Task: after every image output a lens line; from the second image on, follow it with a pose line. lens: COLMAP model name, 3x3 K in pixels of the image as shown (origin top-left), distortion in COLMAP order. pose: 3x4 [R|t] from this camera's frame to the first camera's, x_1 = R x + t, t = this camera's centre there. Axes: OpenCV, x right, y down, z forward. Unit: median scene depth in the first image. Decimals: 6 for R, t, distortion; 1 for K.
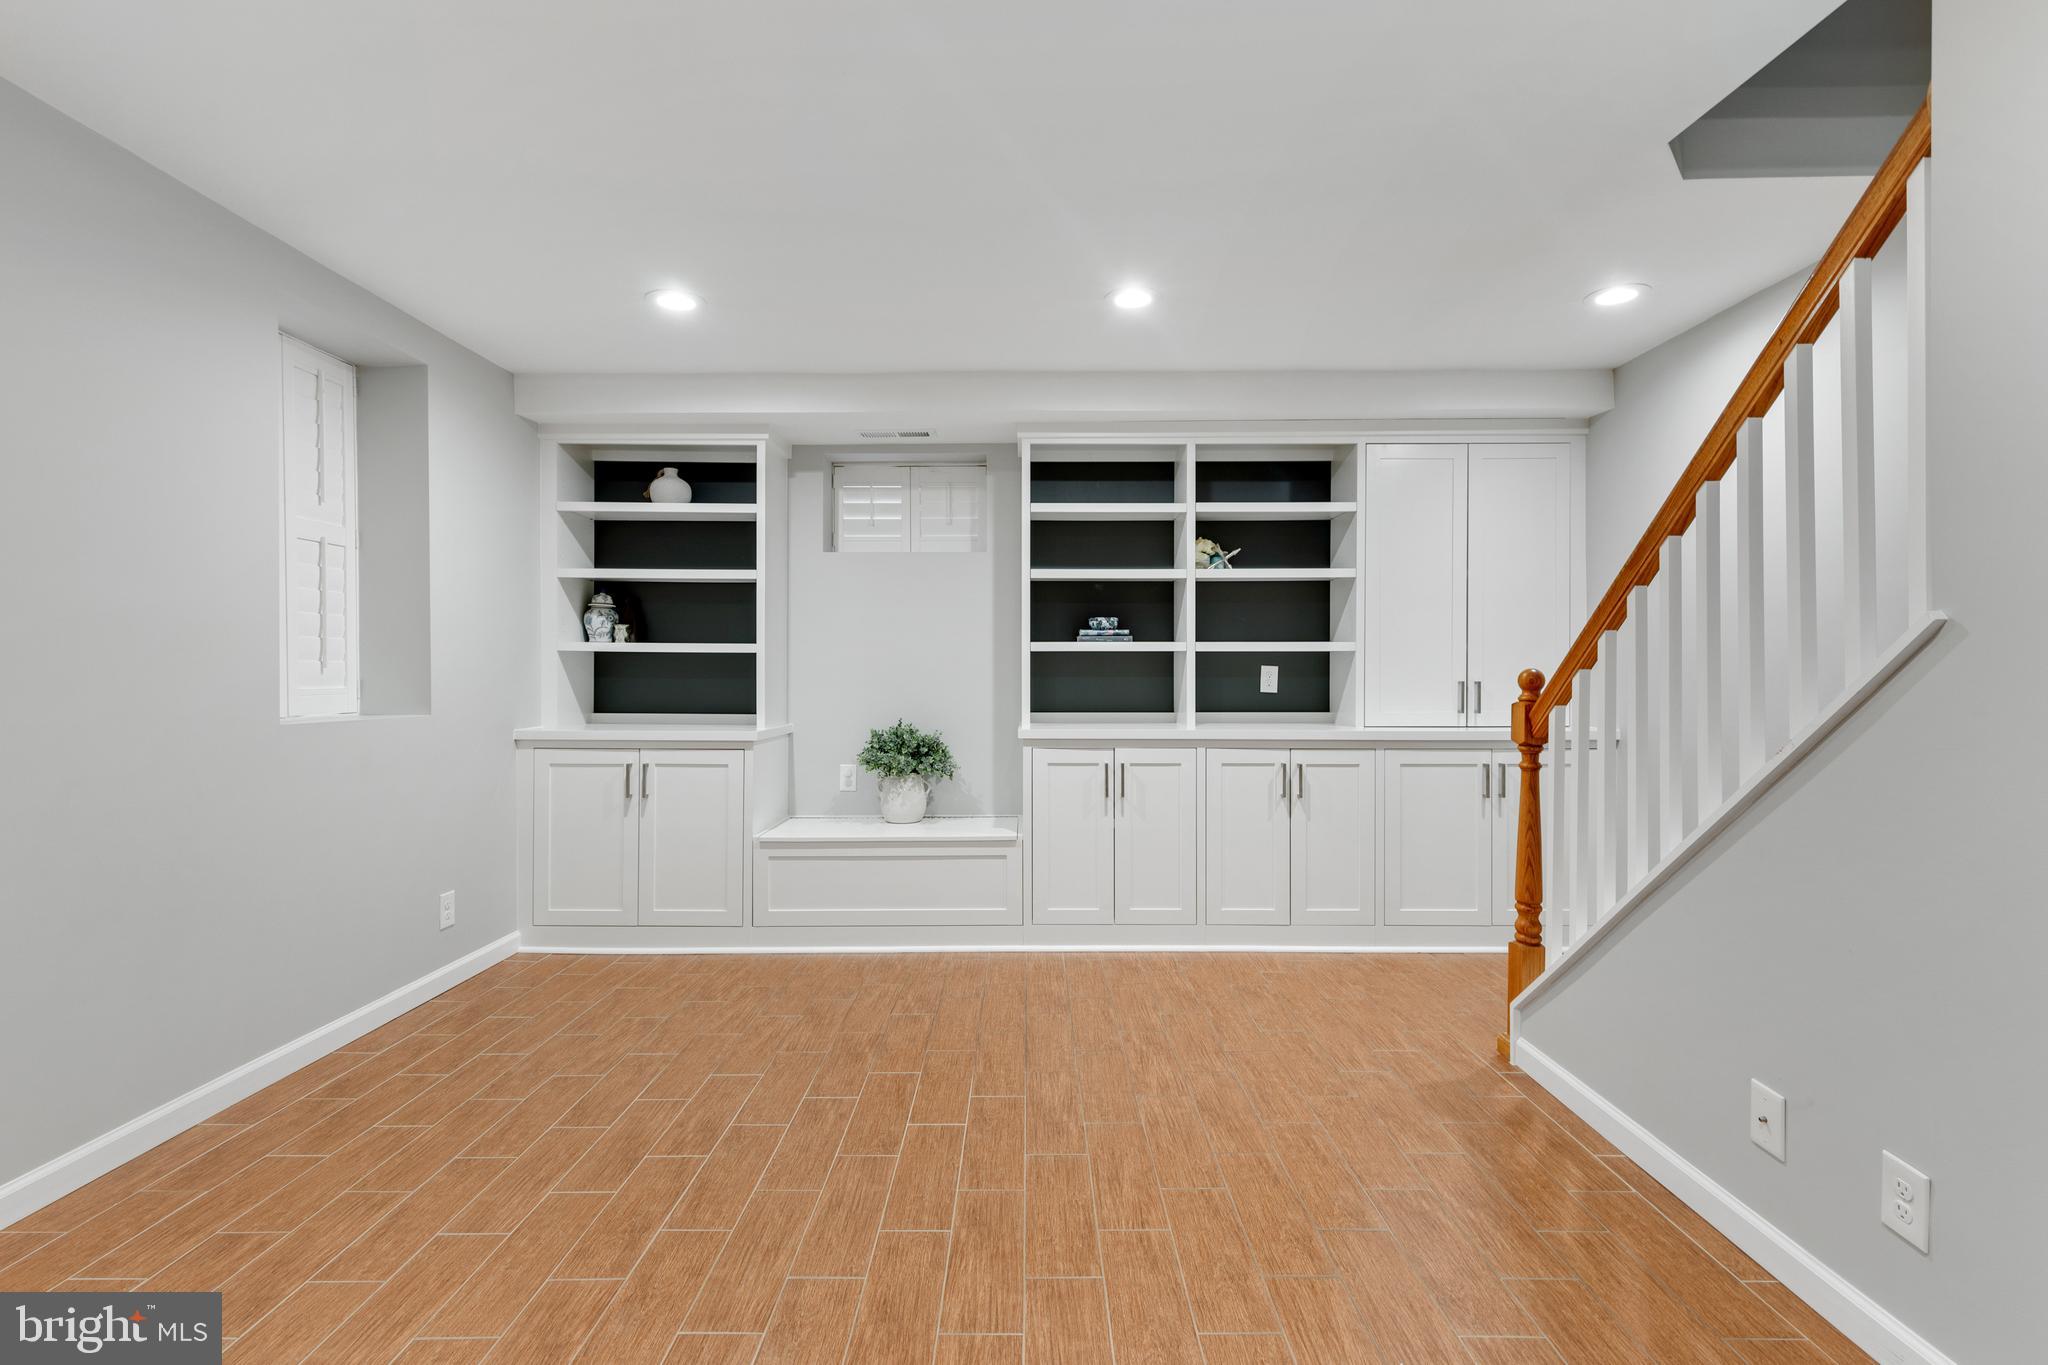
lens RADIAL K [[940.5, 0, 1023.2], [0, 940.5, 680.1], [0, 0, 1]] dist [0.008693, -0.002042]
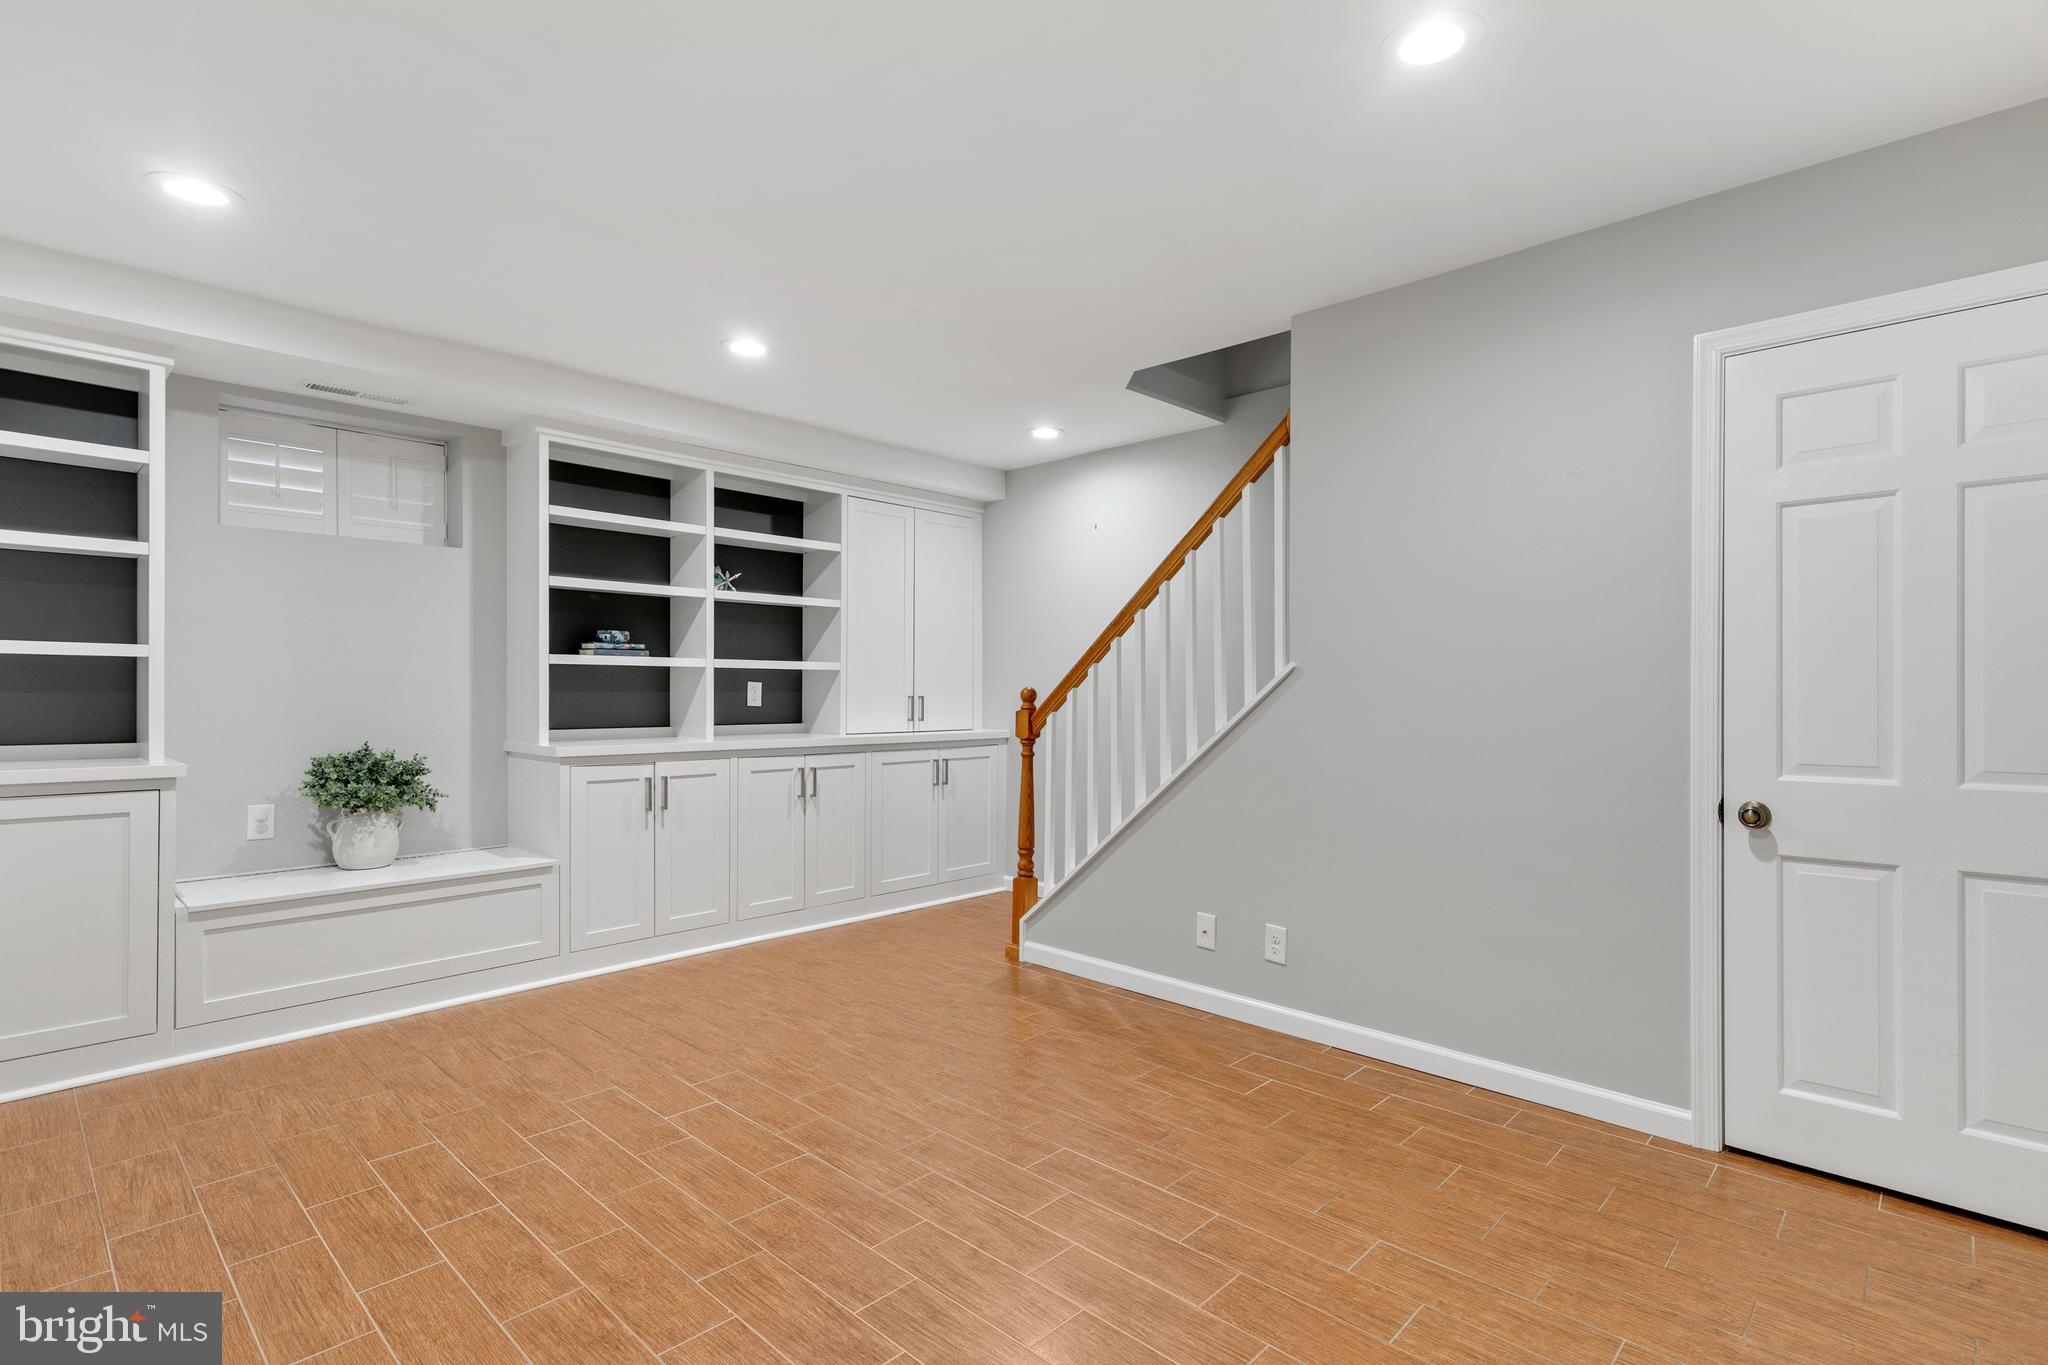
lens RADIAL K [[1012.0, 0, 1067.2], [0, 1012.0, 698.7], [0, 0, 1]] dist [0.007084, -0.000521]
pose [[0.657842, -0.002584, 0.753152, -0.598373], [0.000457, 0.999995, 0.003032, 0.001735], [-0.753156, -0.001650, 0.657840, -0.068279]]
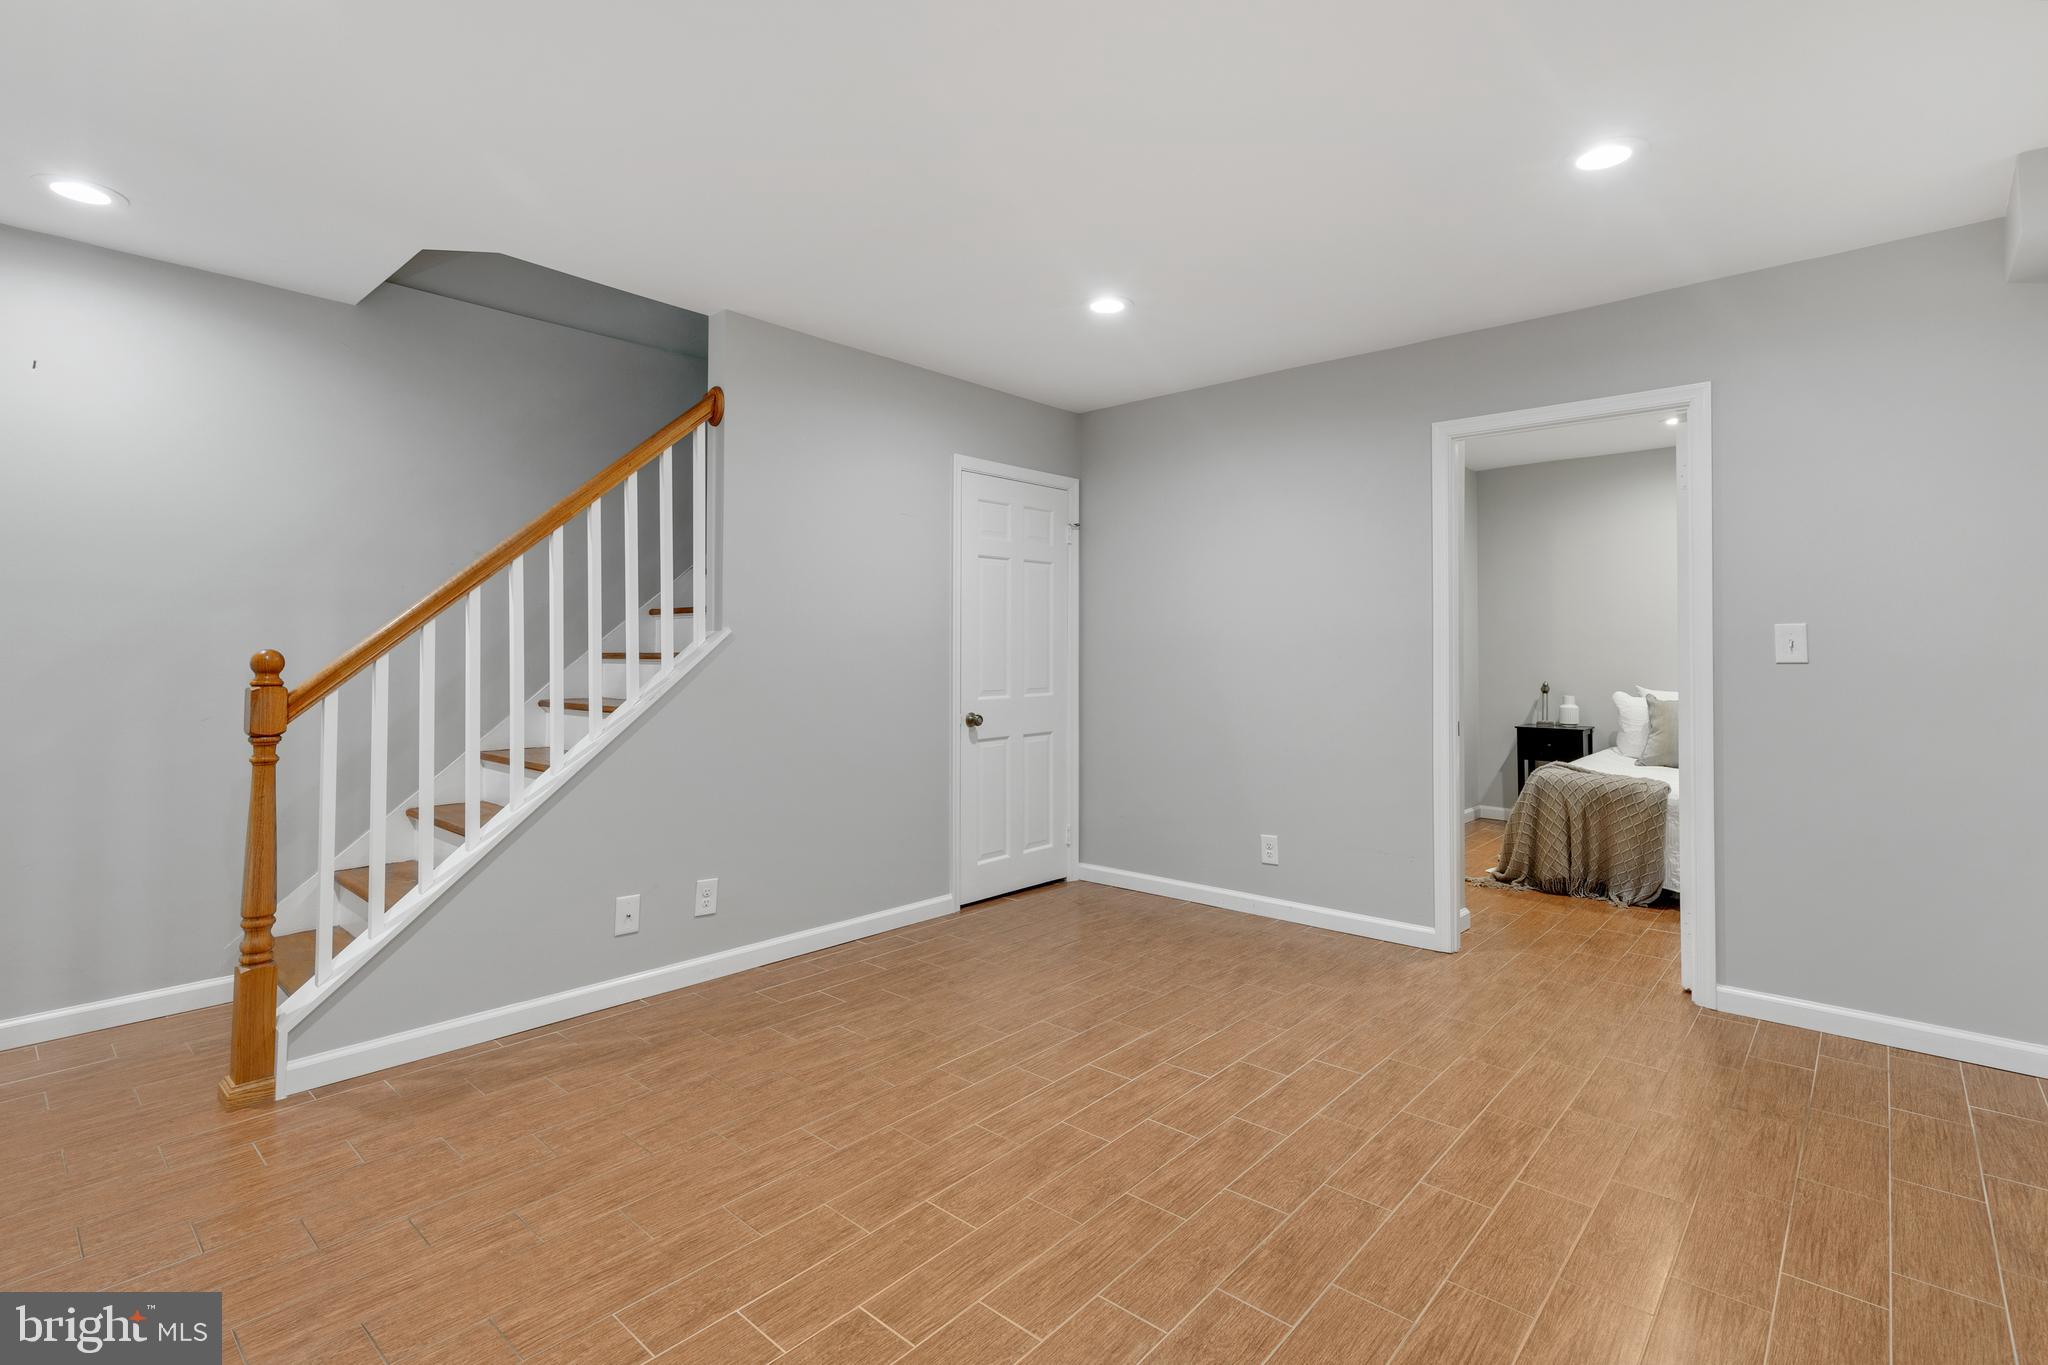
lens RADIAL K [[921.1, 0, 1069.3], [0, 921.1, 637.7], [0, 0, 1]] dist [0.004991, -0.002802]
pose [[-0.778939, 0.012313, 0.626979, -0.597634], [0.005844, 0.999906, -0.012376, -0.007587], [-0.627073, -0.005977, -0.778938, 1.214584]]
